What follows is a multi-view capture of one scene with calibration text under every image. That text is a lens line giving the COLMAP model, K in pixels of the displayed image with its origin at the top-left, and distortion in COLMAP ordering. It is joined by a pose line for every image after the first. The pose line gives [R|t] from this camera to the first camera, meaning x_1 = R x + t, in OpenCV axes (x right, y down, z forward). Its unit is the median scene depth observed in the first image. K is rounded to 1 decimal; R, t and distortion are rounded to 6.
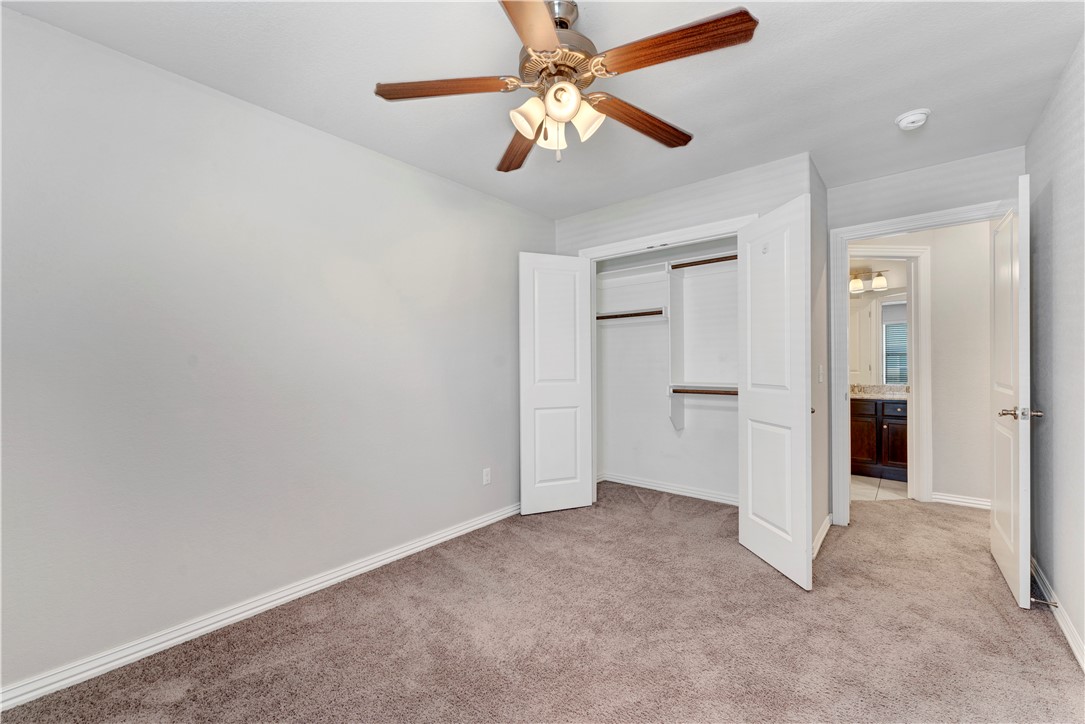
lens RADIAL K [[440.9, 0, 538.6], [0, 440.9, 359.9], [0, 0, 1]] dist [0.000202, -0.000078]
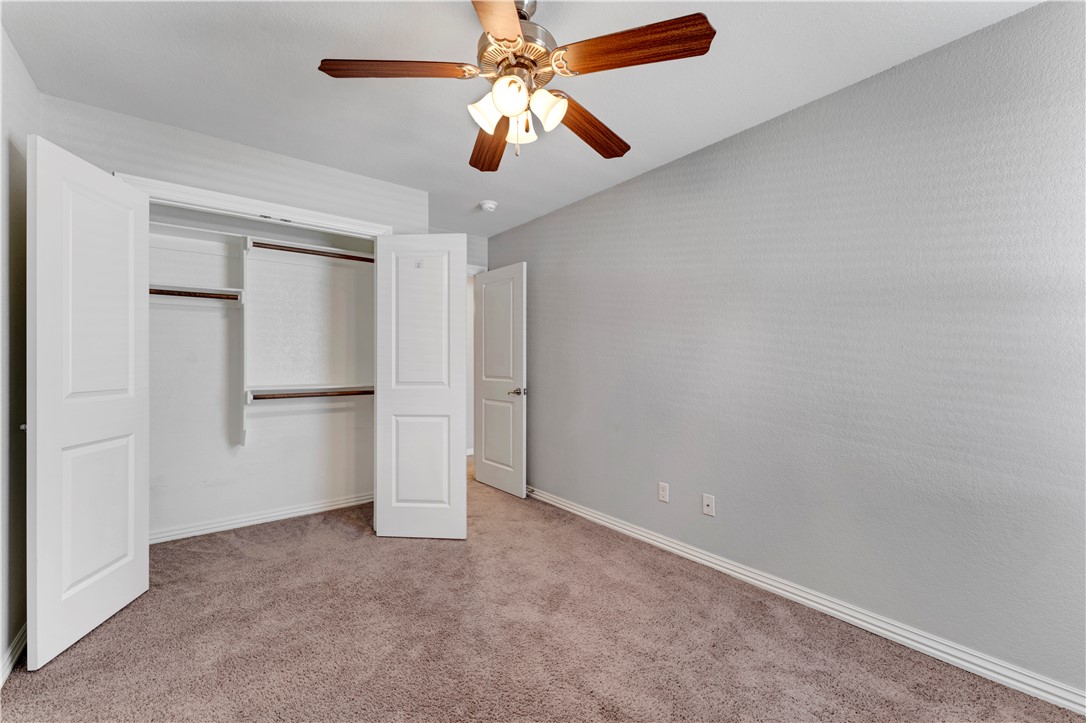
lens RADIAL K [[441.3, 0, 539.1], [0, 441.3, 359.4], [0, 0, 1]] dist [0.000202, -0.000078]
pose [[0.194964, 0.014961, 0.980696, -0.448740], [-0.009811, 0.999863, -0.013303, 0.007158], [-0.980761, -0.007028, 0.195084, 0.383579]]
